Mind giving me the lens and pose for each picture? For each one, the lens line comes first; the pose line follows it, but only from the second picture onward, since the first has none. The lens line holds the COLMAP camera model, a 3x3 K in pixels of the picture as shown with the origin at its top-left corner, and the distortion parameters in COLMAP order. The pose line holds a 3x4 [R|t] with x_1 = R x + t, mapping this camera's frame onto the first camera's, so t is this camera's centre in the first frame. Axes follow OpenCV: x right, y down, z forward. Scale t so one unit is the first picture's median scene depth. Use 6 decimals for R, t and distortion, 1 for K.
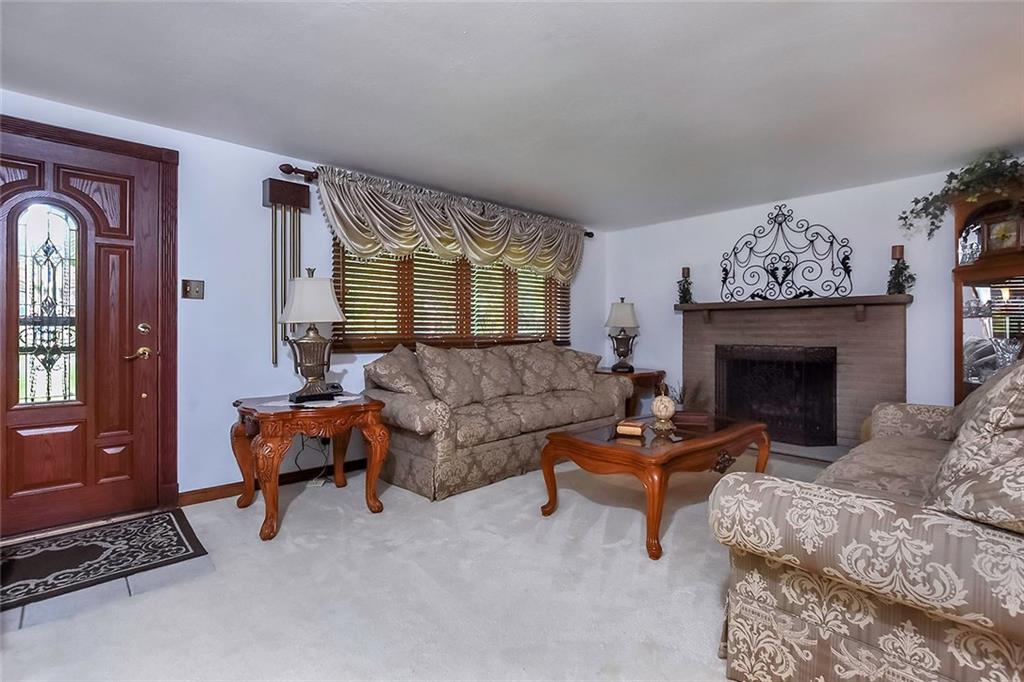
lens RADIAL K [[463.9, 0, 517.1], [0, 463.9, 335.2], [0, 0, 1]] dist [-0.010729, -0.001700]
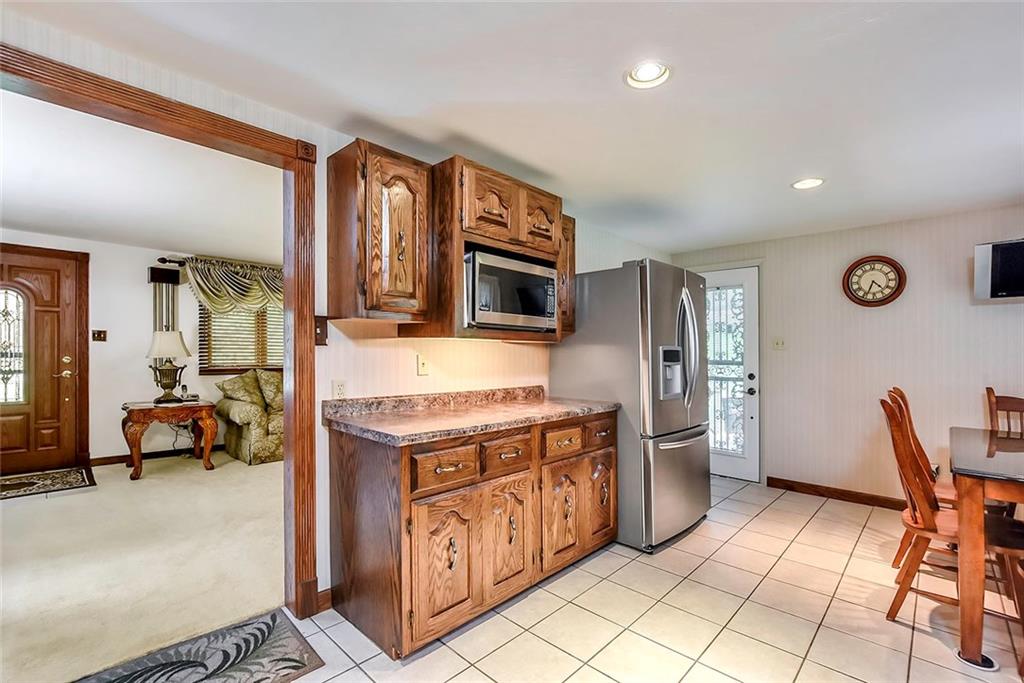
lens RADIAL K [[458.7, 0, 515.0], [0, 458.7, 361.6], [0, 0, 1]] dist [-0.001192, 0.001888]
pose [[0.999554, 0.013979, 0.026379, 0.315181], [-0.014308, 0.999822, 0.012319, -0.020664], [-0.026202, -0.012691, 0.999576, -0.289892]]
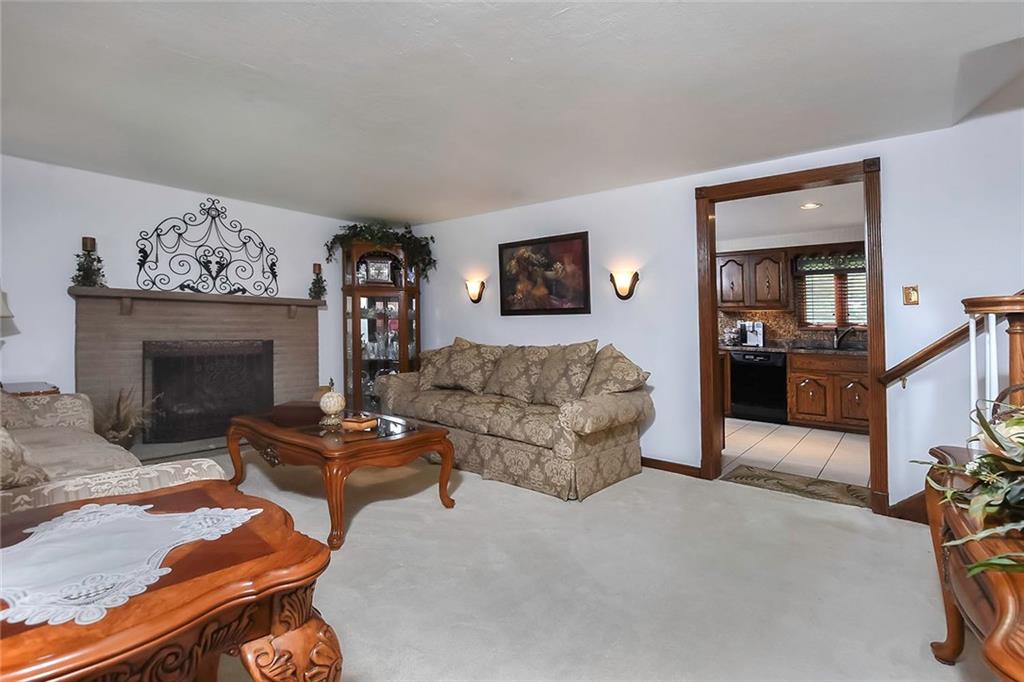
lens RADIAL K [[463.9, 0, 503.5], [0, 463.9, 310.1], [0, 0, 1]] dist [-0.010729, -0.001700]
pose [[-0.075852, 0.041098, 0.996272, -0.550180], [-0.001568, 0.999144, -0.041335, -0.002116], [-0.997118, -0.004697, -0.075723, 0.536918]]
